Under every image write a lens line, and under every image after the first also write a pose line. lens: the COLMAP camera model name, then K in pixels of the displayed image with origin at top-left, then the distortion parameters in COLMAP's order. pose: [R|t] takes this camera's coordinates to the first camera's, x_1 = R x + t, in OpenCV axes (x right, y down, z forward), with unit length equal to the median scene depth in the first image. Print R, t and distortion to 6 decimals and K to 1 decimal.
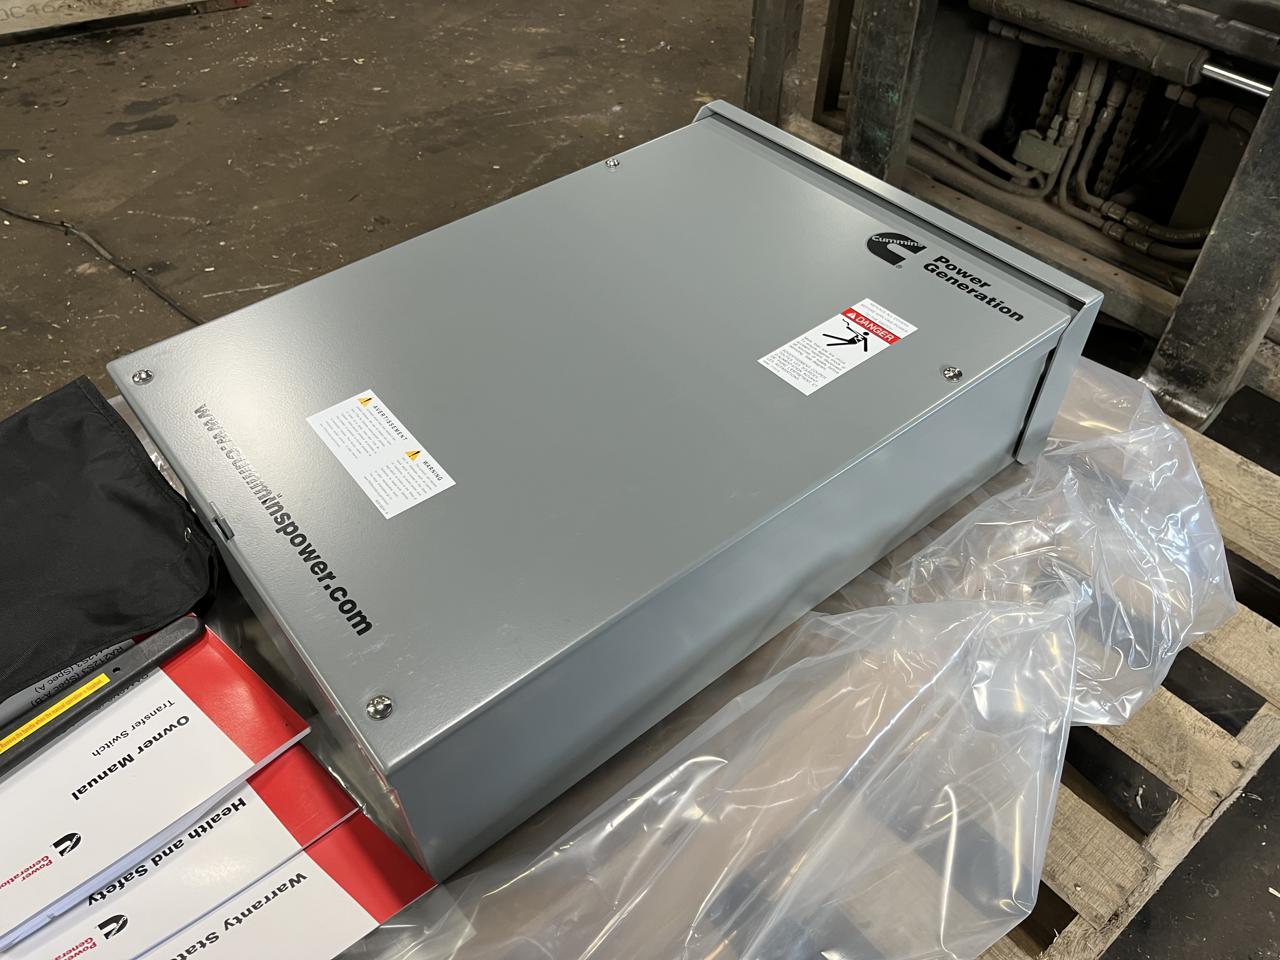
lens RADIAL K [[975.1, 0, 640.0], [0, 975.1, 480.0], [0, 0, 1]] dist [0.078983, -0.113013]
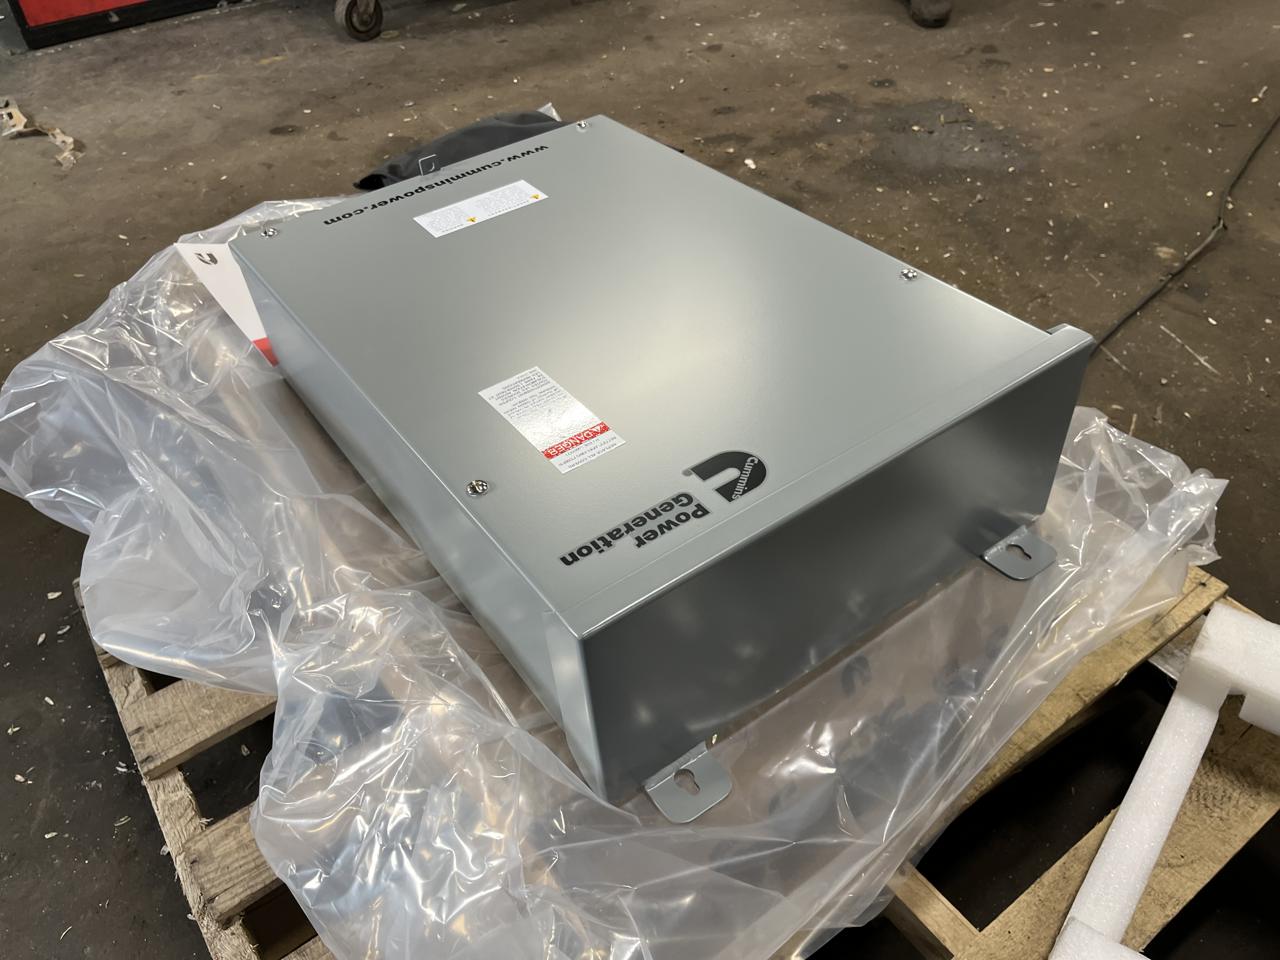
lens RADIAL K [[975.1, 0, 640.0], [0, 975.1, 480.0], [0, 0, 1]] dist [0.078983, -0.113013]
pose [[-0.052712, 0.681633, -0.729793, 0.923727], [-0.671635, 0.516624, 0.531042, -0.663565], [0.739004, 0.518147, 0.430577, 0.687763]]
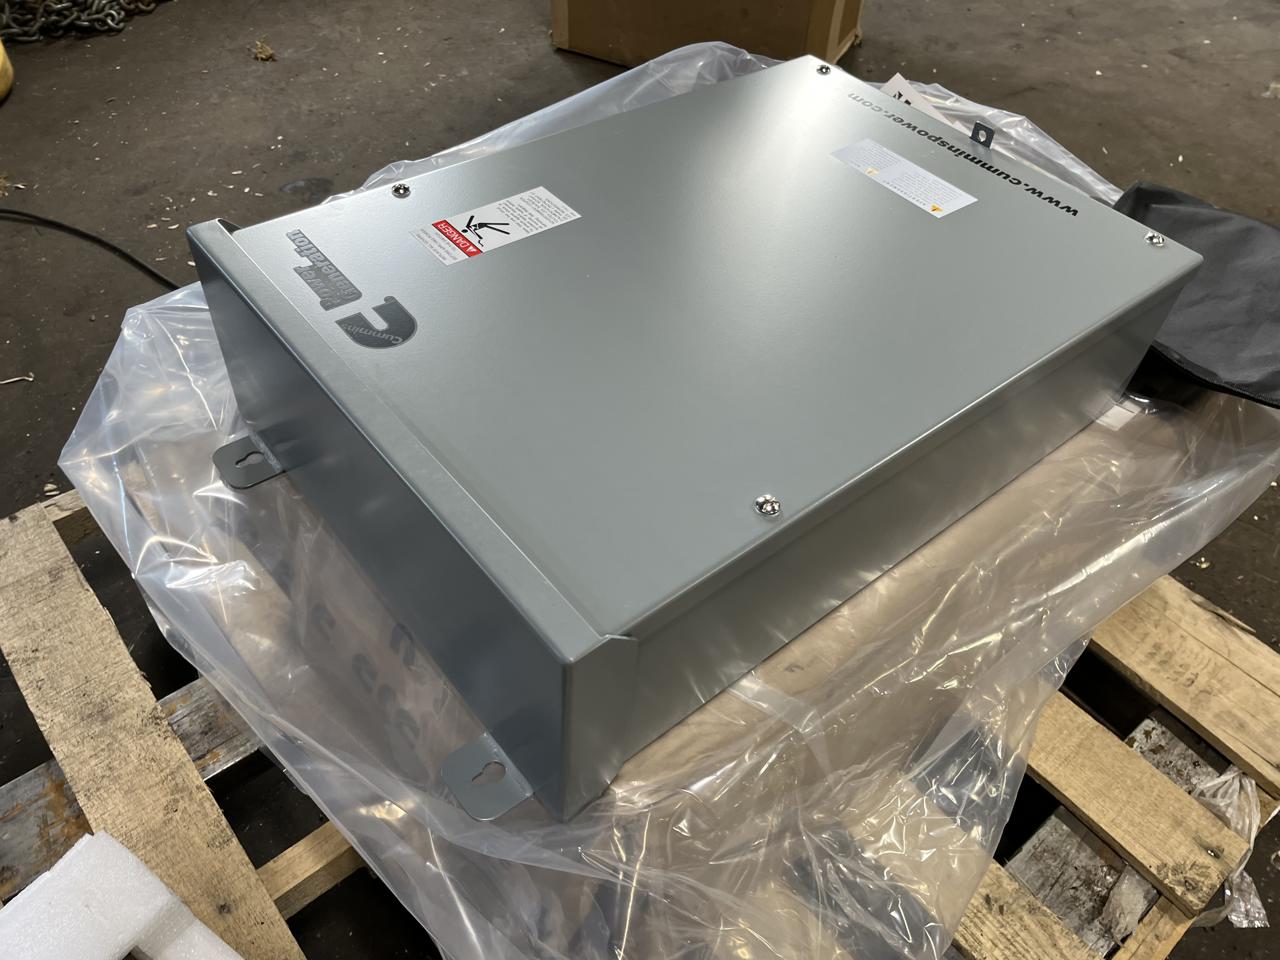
lens RADIAL K [[975.1, 0, 640.0], [0, 975.1, 480.0], [0, 0, 1]] dist [0.078983, -0.113013]
pose [[-0.998622, -0.031222, -0.042180, 0.091597], [-0.040737, -0.045487, 0.998134, -1.143229], [-0.033083, 0.998477, 0.044152, 1.205087]]
